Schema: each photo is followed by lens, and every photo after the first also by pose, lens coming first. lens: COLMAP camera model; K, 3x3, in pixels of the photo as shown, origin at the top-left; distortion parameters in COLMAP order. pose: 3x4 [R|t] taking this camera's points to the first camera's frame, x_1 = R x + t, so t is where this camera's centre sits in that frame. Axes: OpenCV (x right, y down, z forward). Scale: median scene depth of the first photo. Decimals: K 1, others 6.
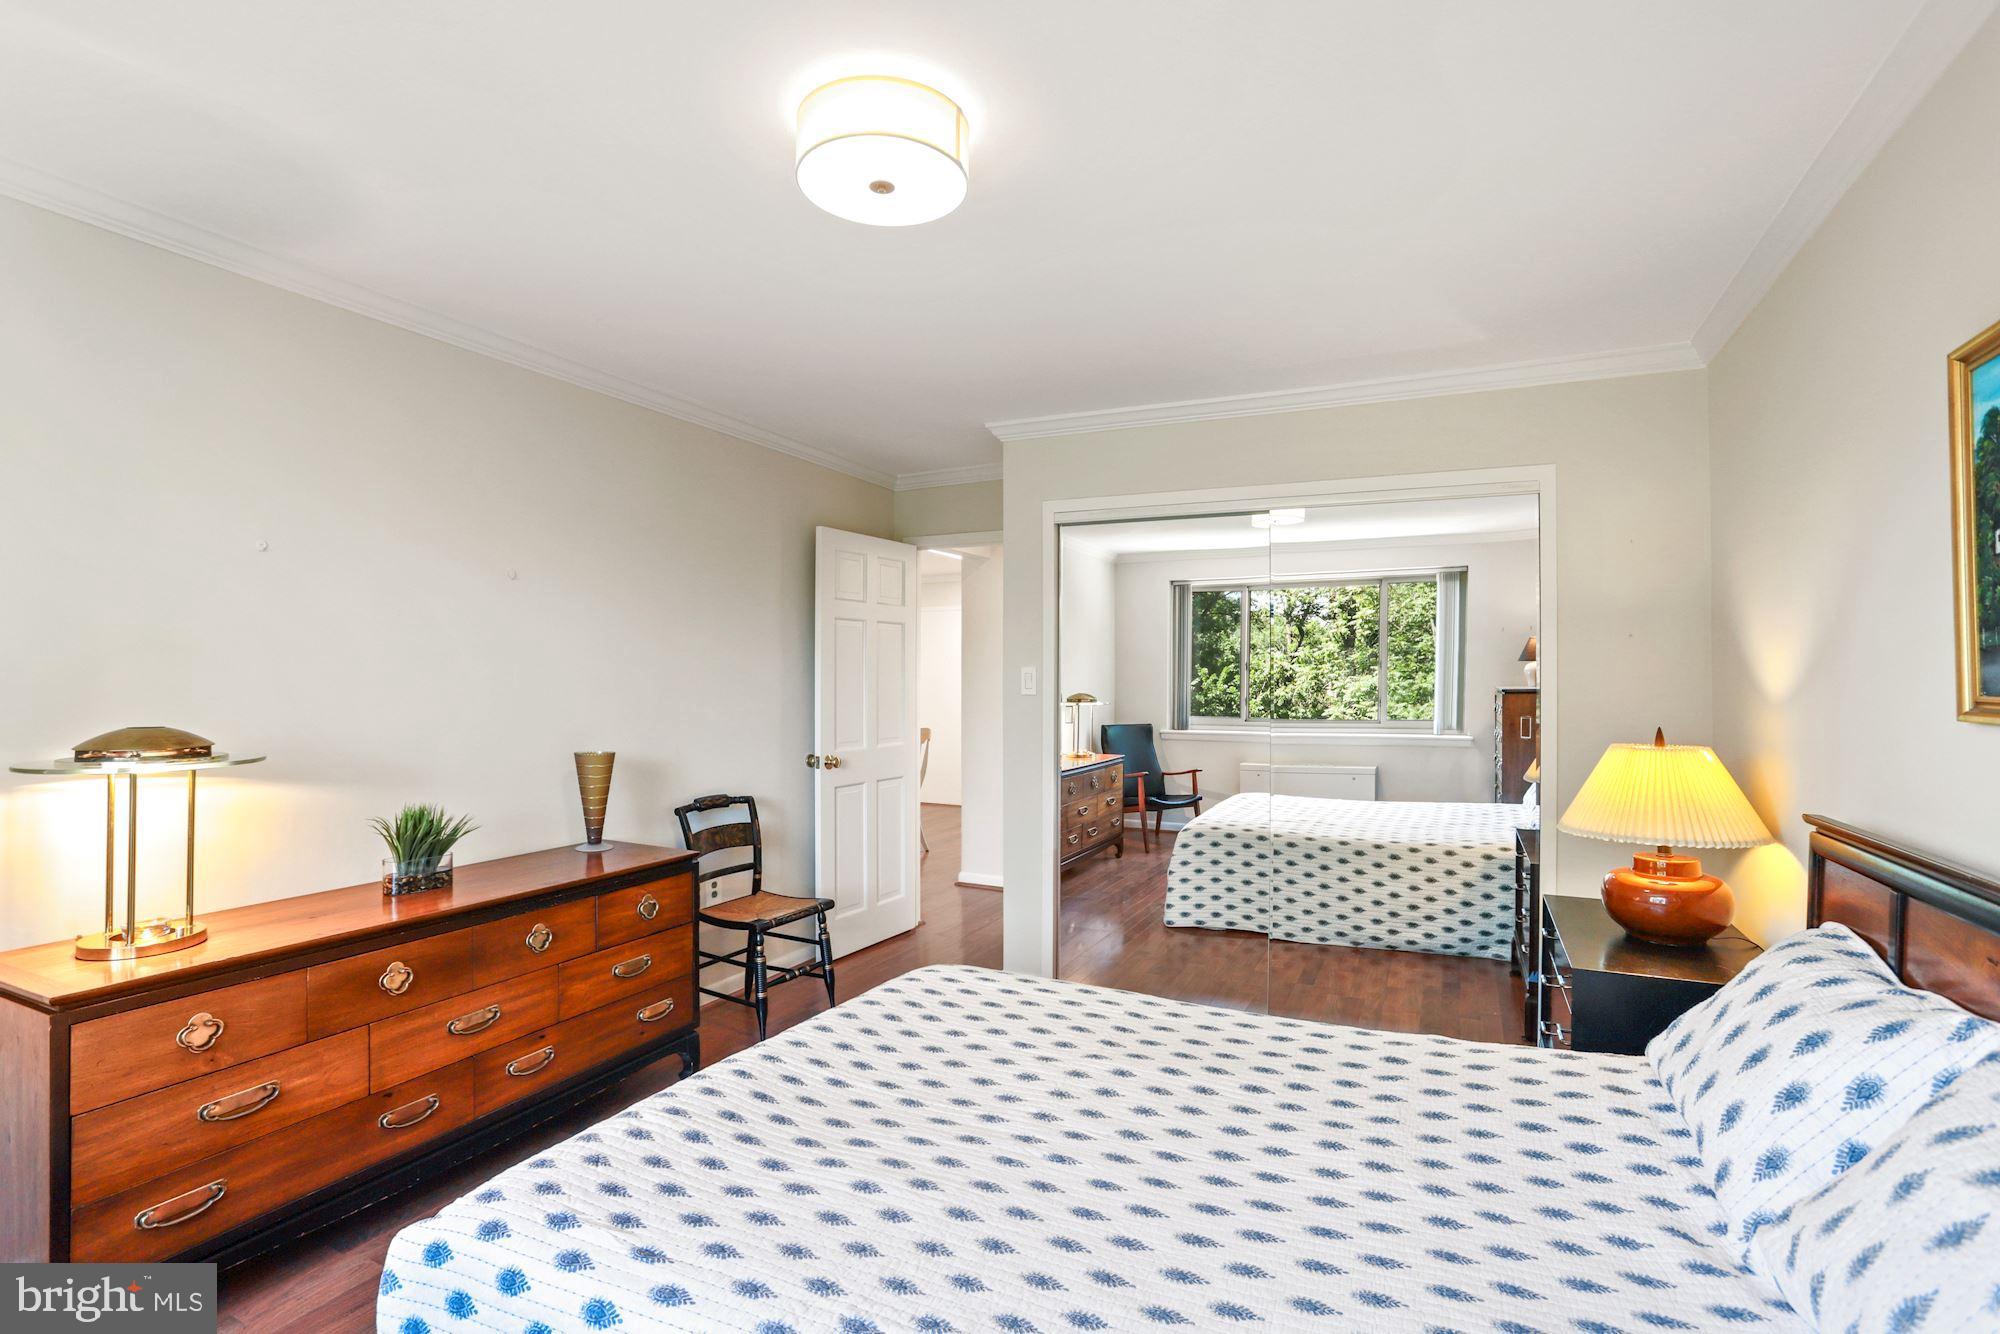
lens RADIAL K [[922.5, 0, 1001.9], [0, 922.5, 674.6], [0, 0, 1]] dist [-0.069769, 0.029752]
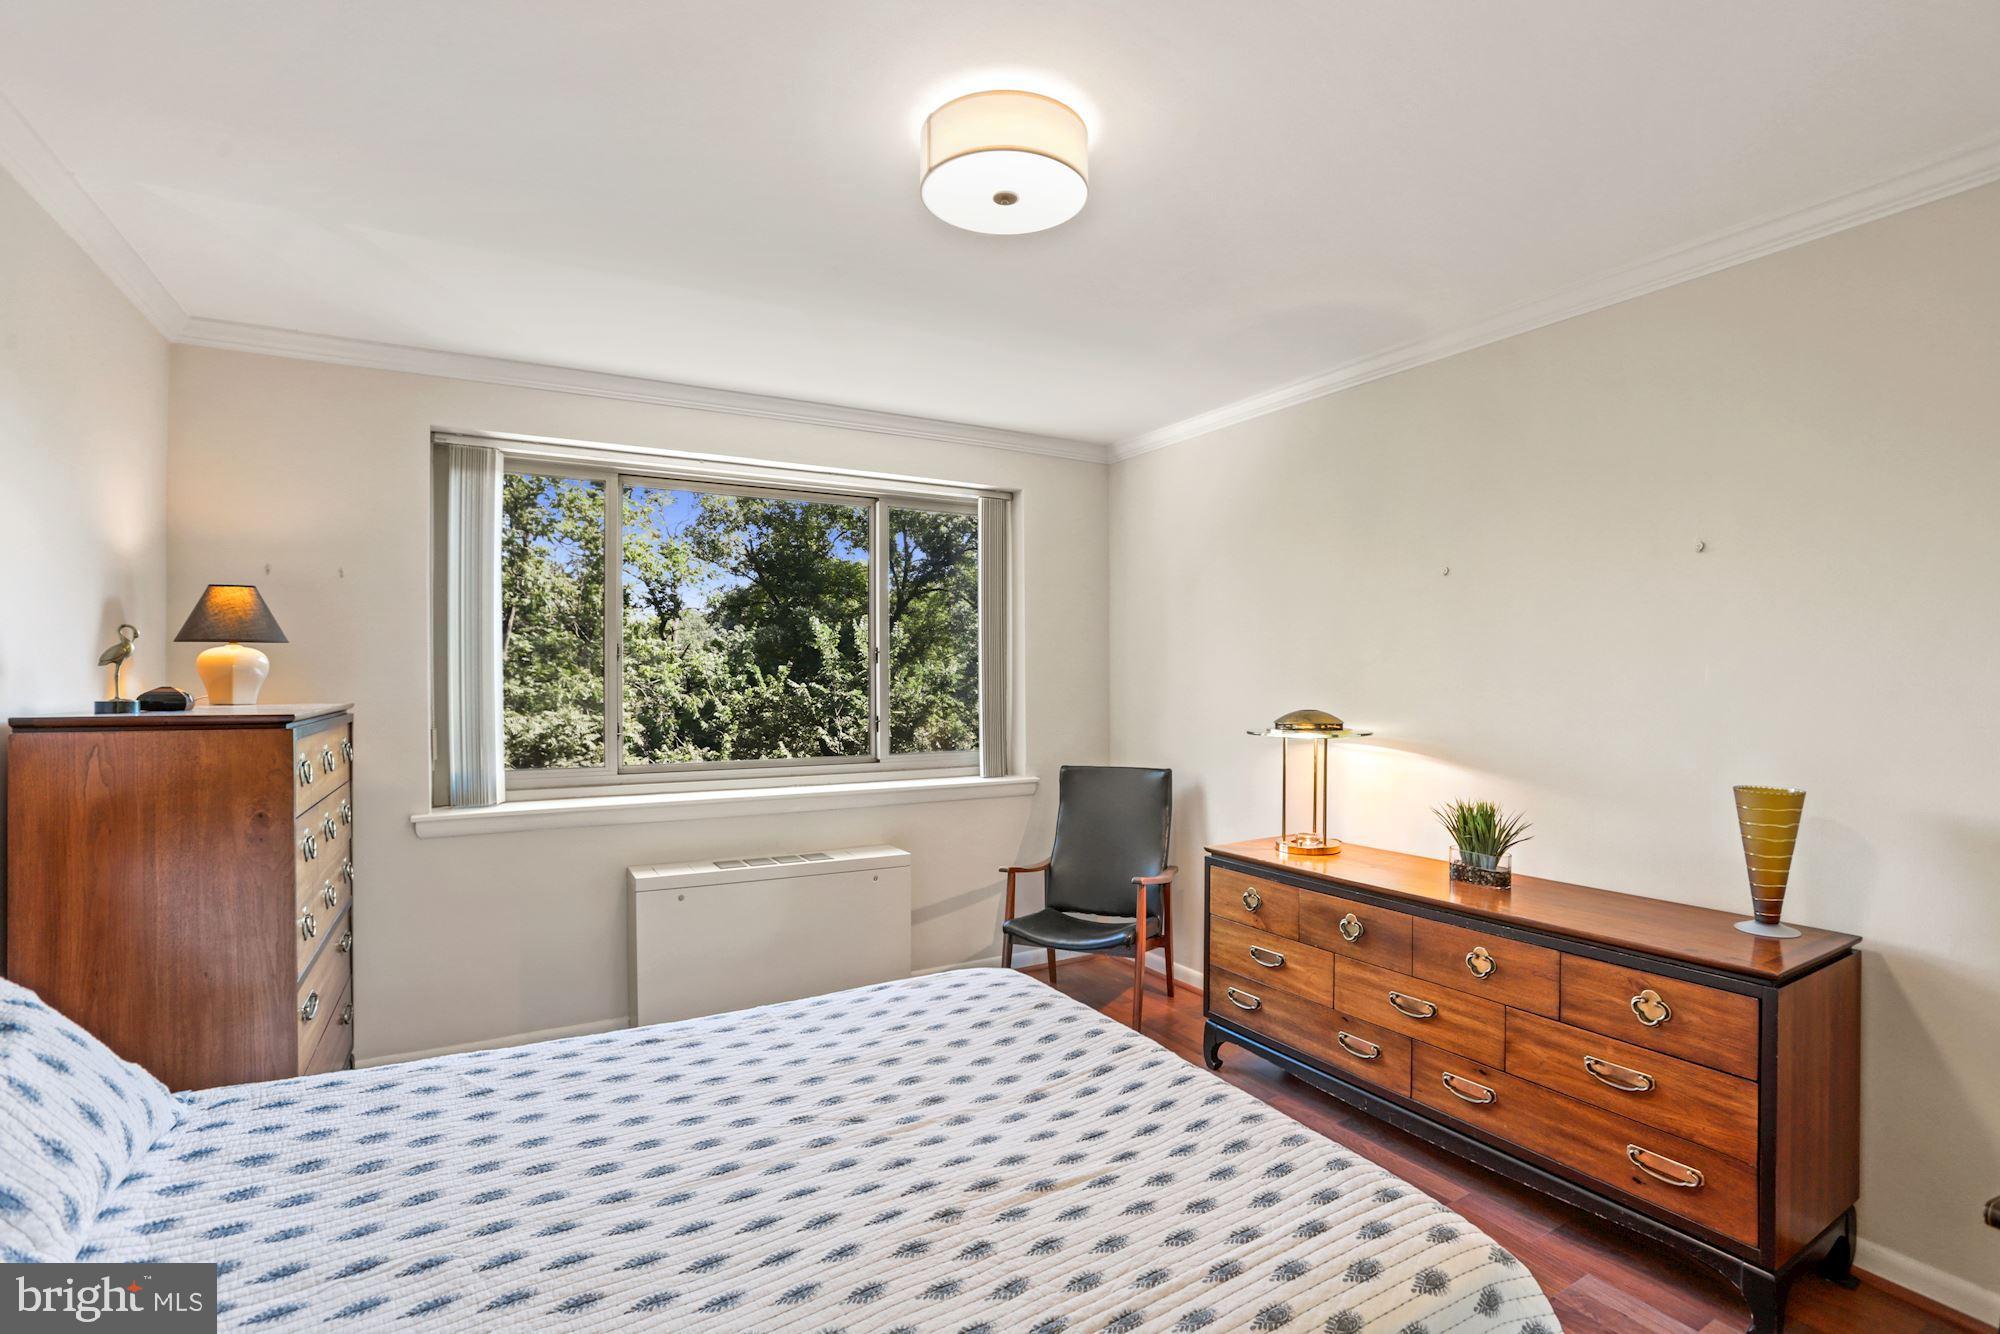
lens RADIAL K [[921.6, 0, 1022.2], [0, 921.6, 679.0], [0, 0, 1]] dist [-0.009711, -0.000029]
pose [[-0.528115, -0.006070, -0.849151, 0.528105], [-0.002963, 0.999982, -0.005305, 0.012264], [0.849168, -0.000286, -0.528123, 1.109645]]
